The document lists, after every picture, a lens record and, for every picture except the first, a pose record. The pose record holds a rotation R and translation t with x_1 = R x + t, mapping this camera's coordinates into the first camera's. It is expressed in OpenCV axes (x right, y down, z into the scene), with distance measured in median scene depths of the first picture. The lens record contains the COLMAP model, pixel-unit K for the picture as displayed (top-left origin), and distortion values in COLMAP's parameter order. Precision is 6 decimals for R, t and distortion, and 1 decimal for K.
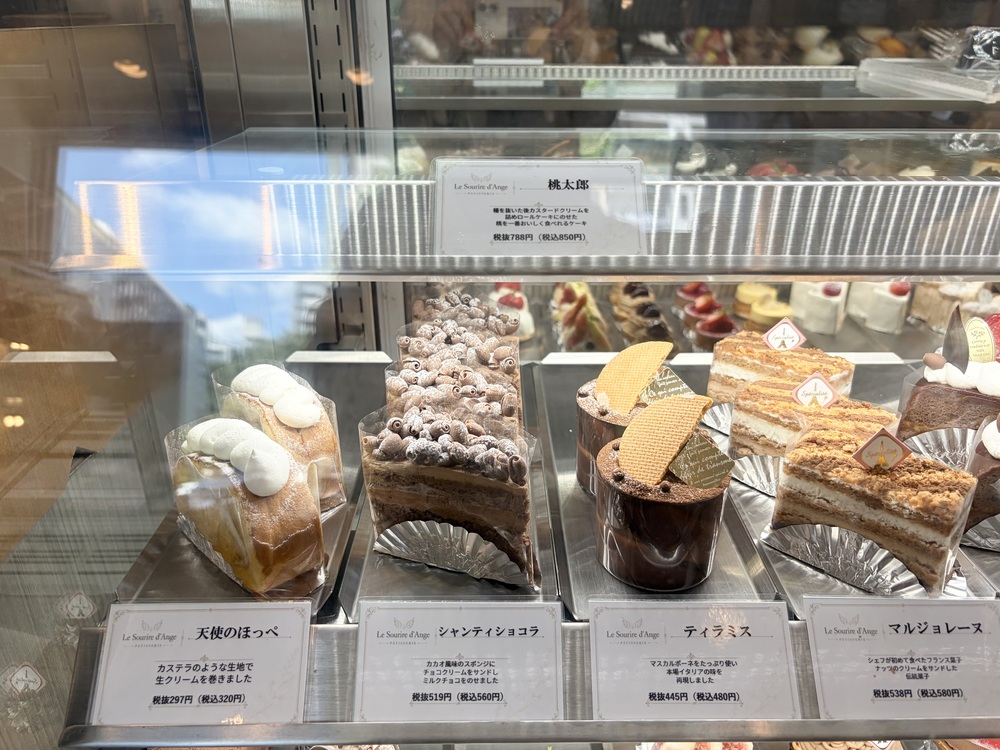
lens RADIAL K [[737.4, 0, 500.0], [0, 737.4, 375.0], [0, 0, 1]] dist [0.000846, -0.000784]
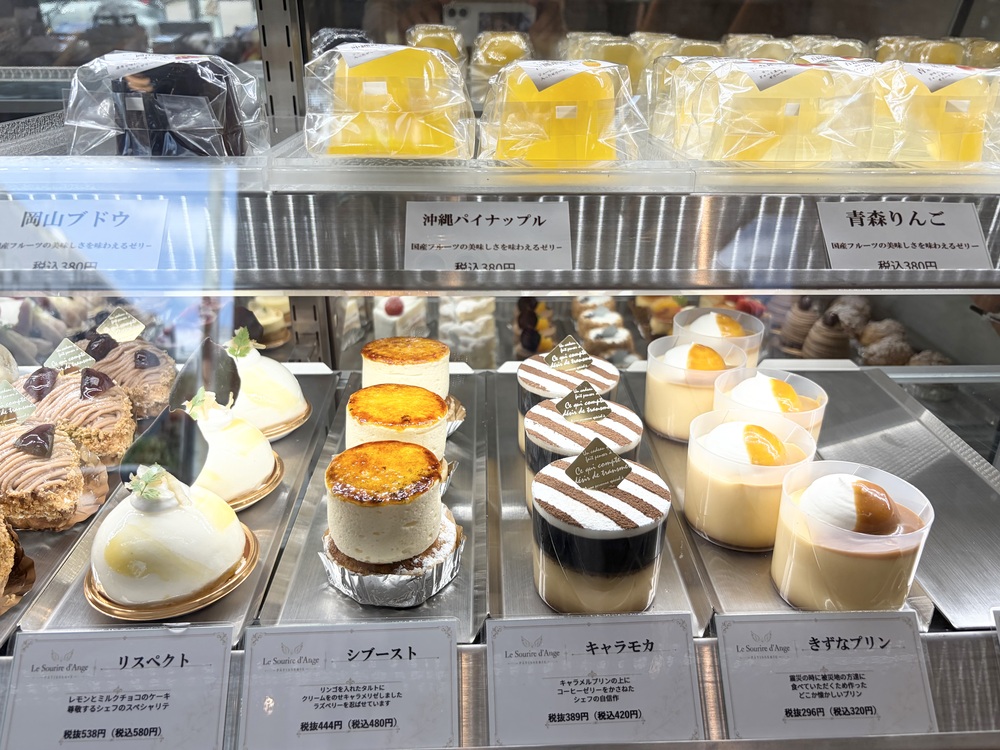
lens RADIAL K [[740.3, 0, 500.0], [0, 740.3, 375.0], [0, 0, 1]] dist [0.038917, -0.002425]
pose [[0.999351, -0.005235, 0.035651, 0.101672], [0.005941, 0.999788, -0.019732, -0.000042], [-0.035540, 0.019931, 0.999169, 0.002290]]
